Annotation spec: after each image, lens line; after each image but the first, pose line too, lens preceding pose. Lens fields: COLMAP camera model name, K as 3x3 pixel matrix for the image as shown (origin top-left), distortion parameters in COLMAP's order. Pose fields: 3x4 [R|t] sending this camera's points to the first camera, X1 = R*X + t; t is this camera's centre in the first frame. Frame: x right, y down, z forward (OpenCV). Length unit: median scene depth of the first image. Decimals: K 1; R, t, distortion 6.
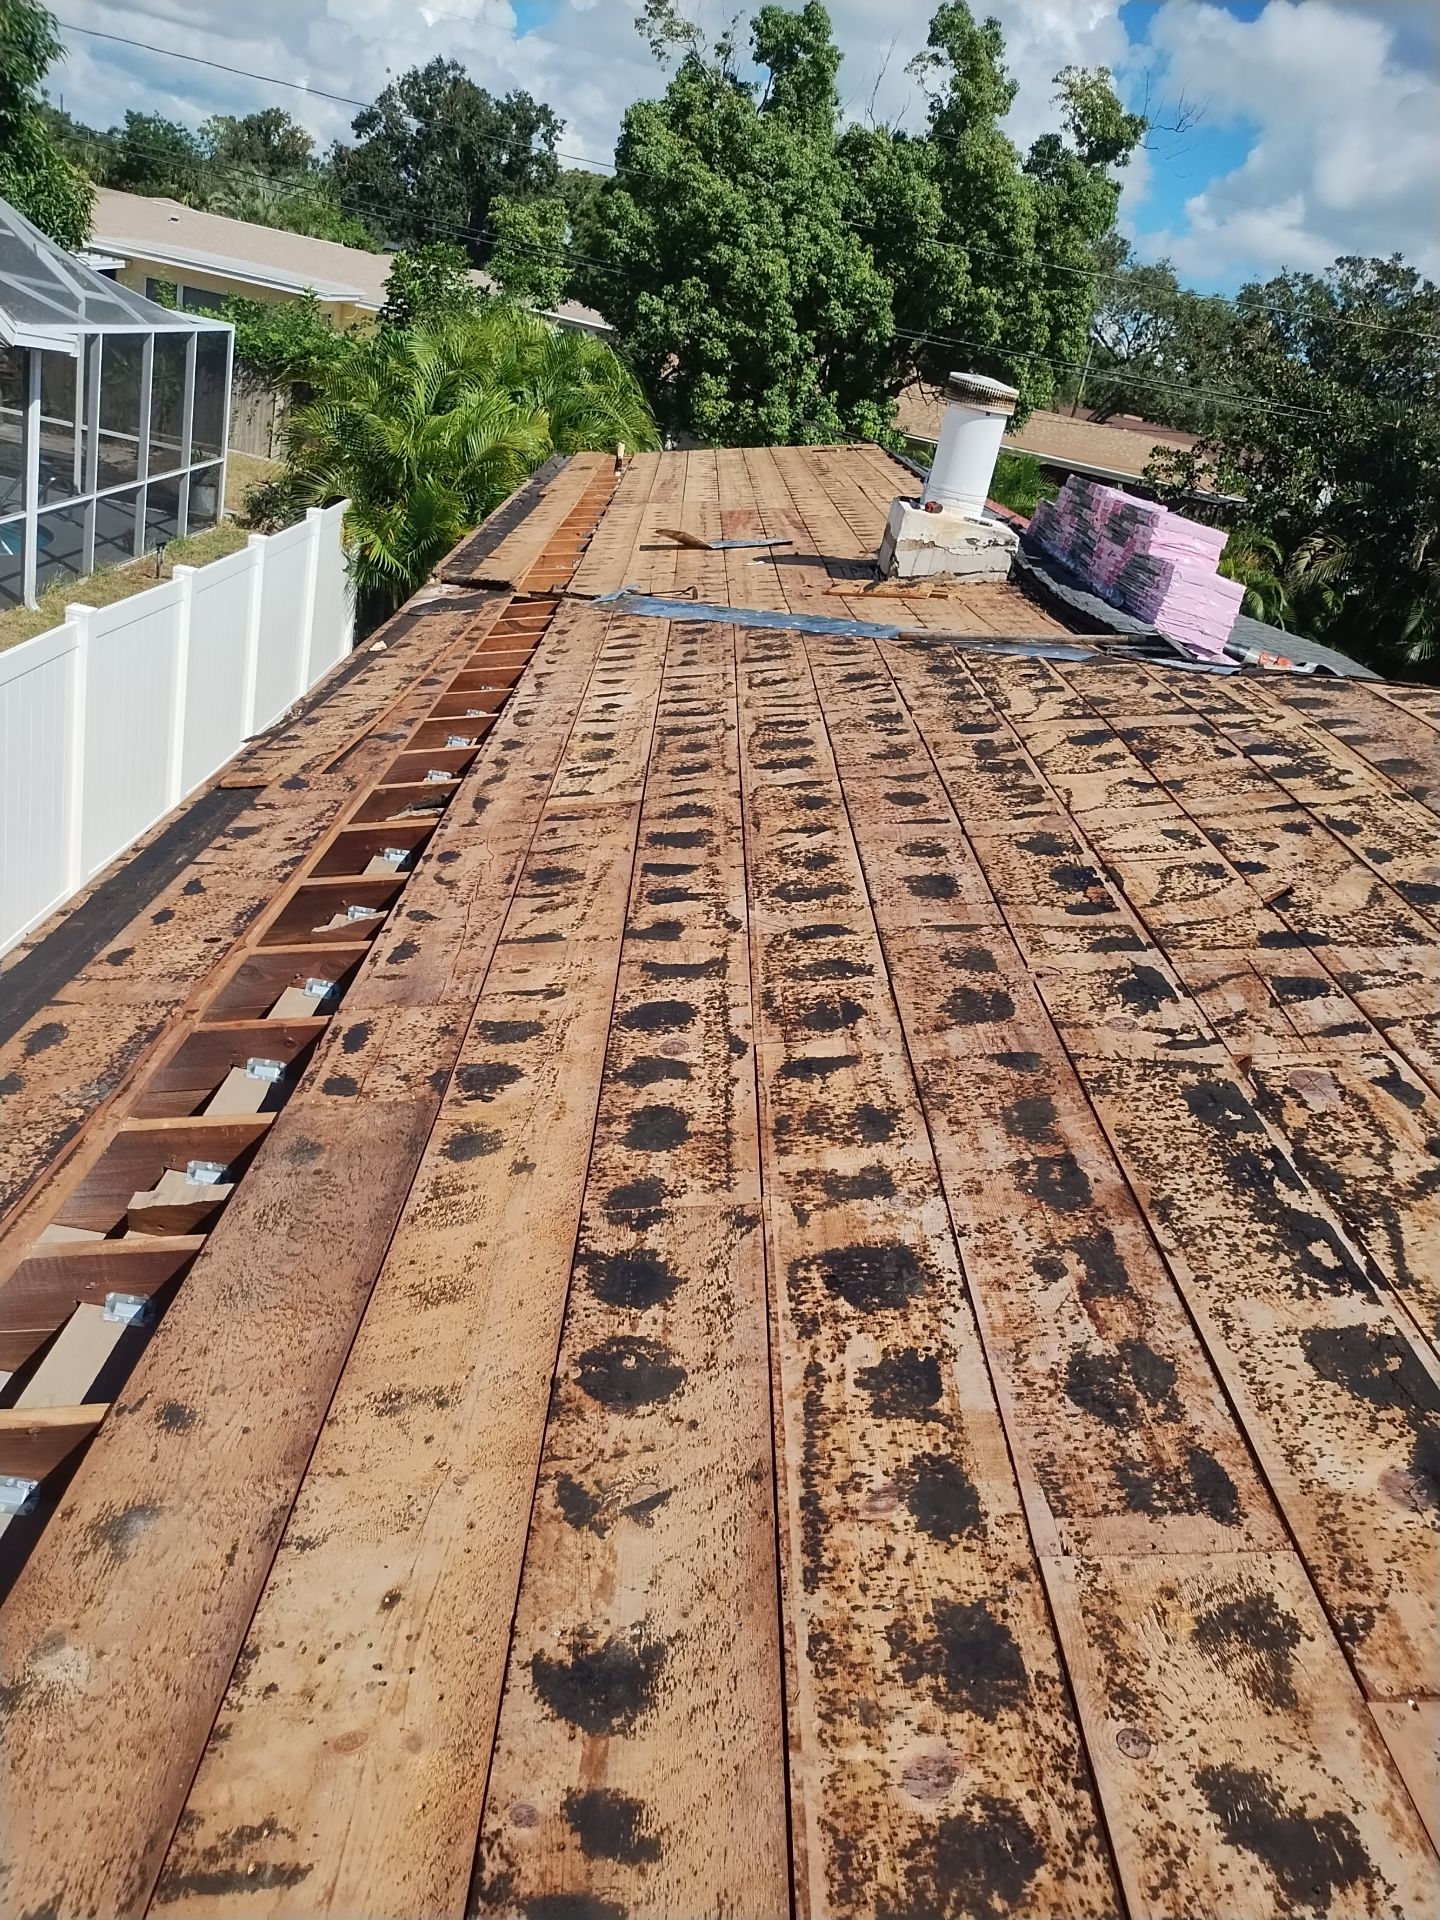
lens RADIAL K [[1415.5, 0, 722.7], [0, 1415.5, 962.7], [0, 0, 1]] dist [0.051931, -0.025553]
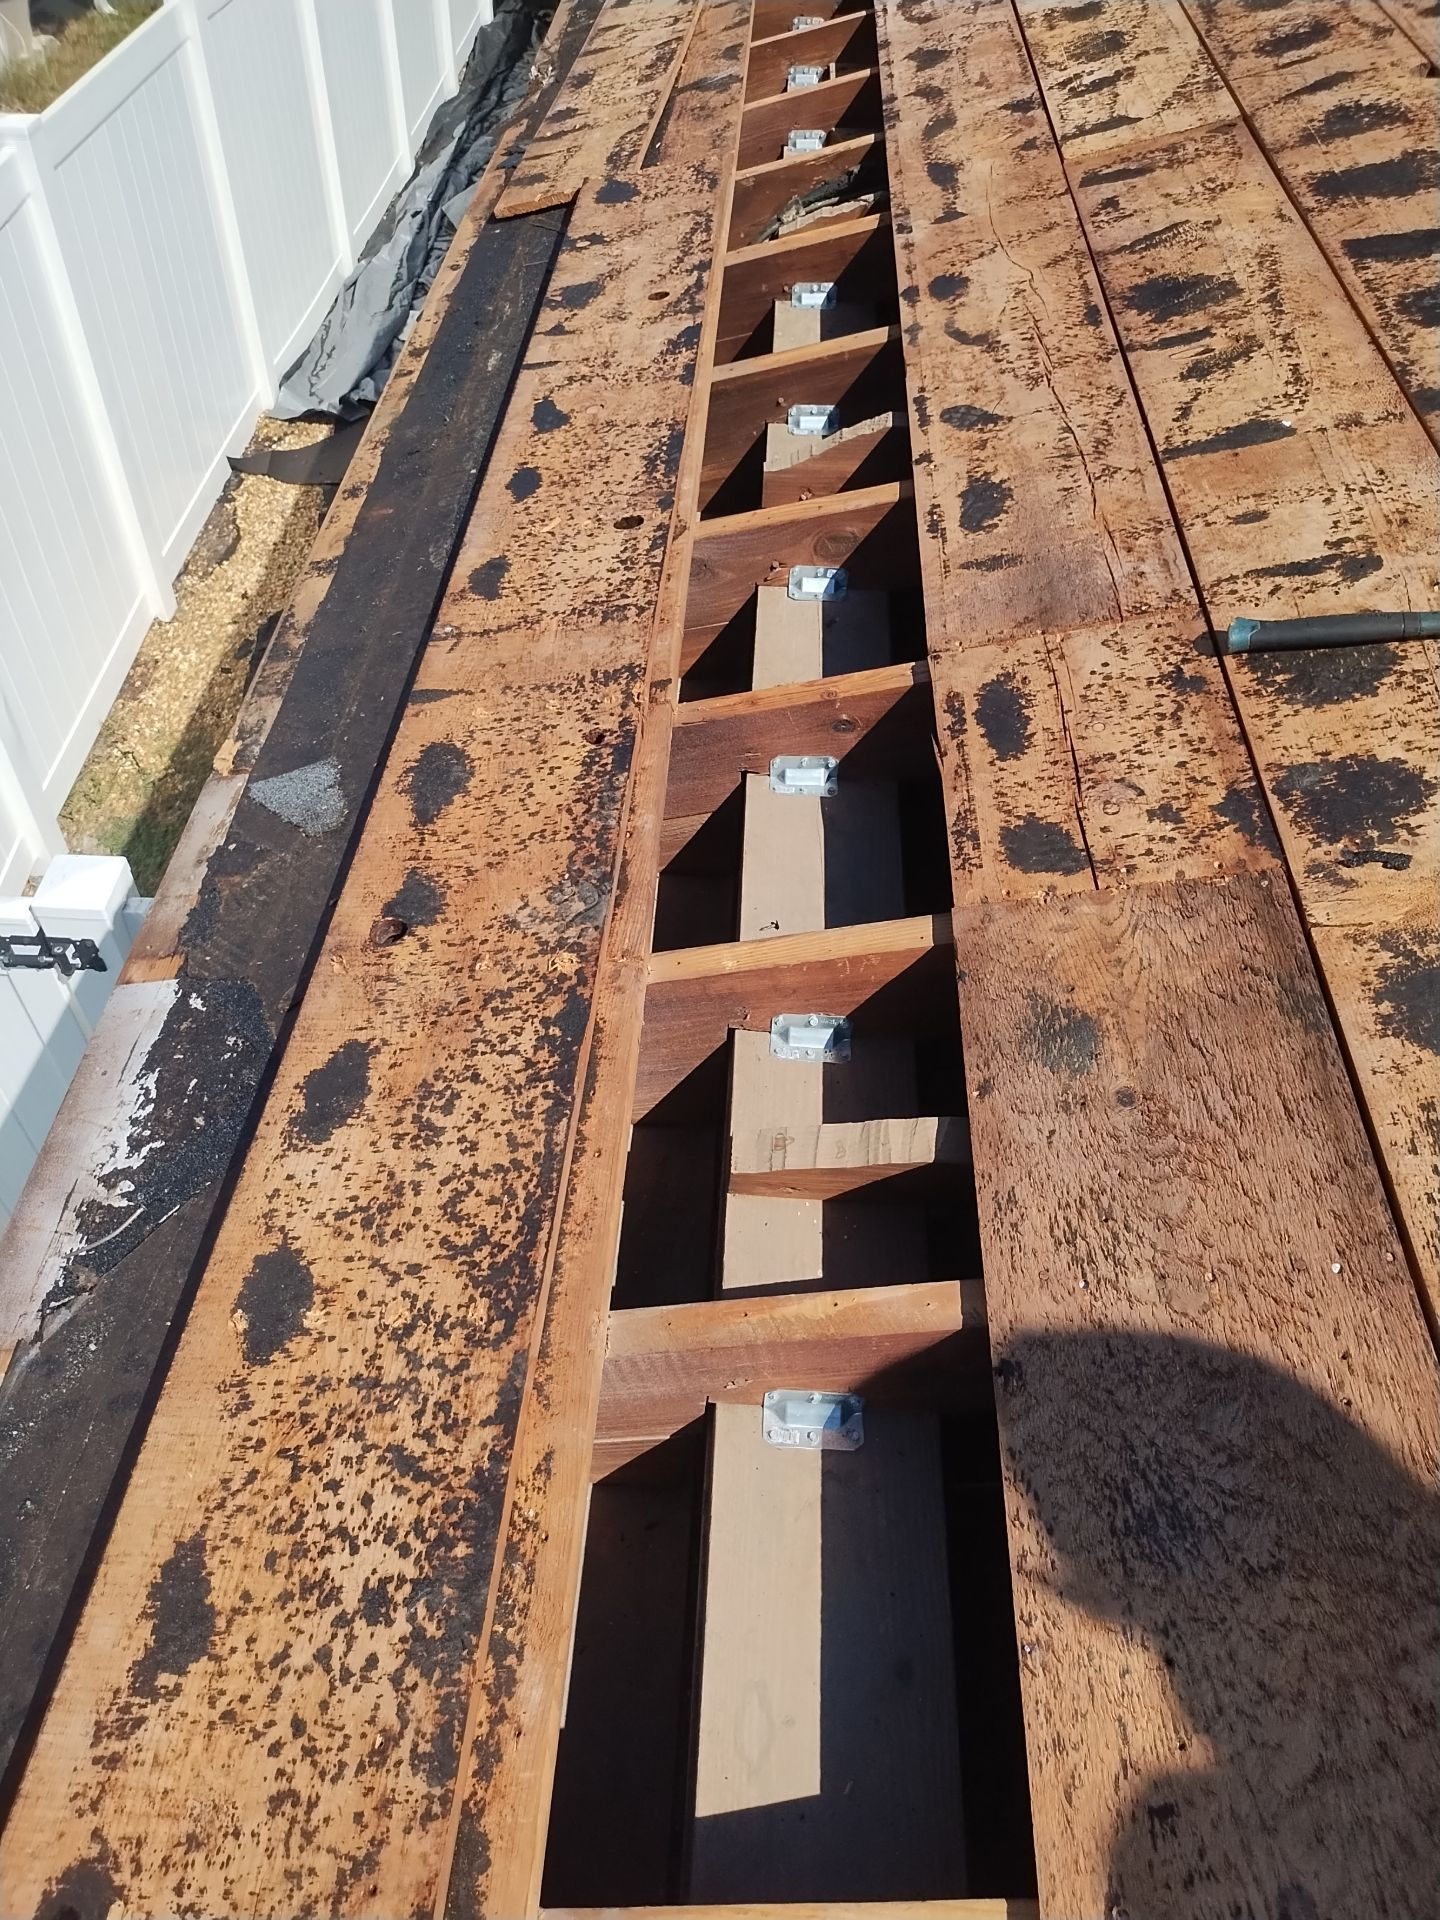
lens RADIAL K [[1415.5, 0, 727.5], [0, 1415.5, 966.7], [0, 0, 1]] dist [0.051931, -0.025553]
pose [[0.983862, -0.079035, -0.160526, -0.242655], [0.134995, 0.916720, 0.376034, -0.061163], [0.117437, -0.391636, 0.912595, 0.418797]]
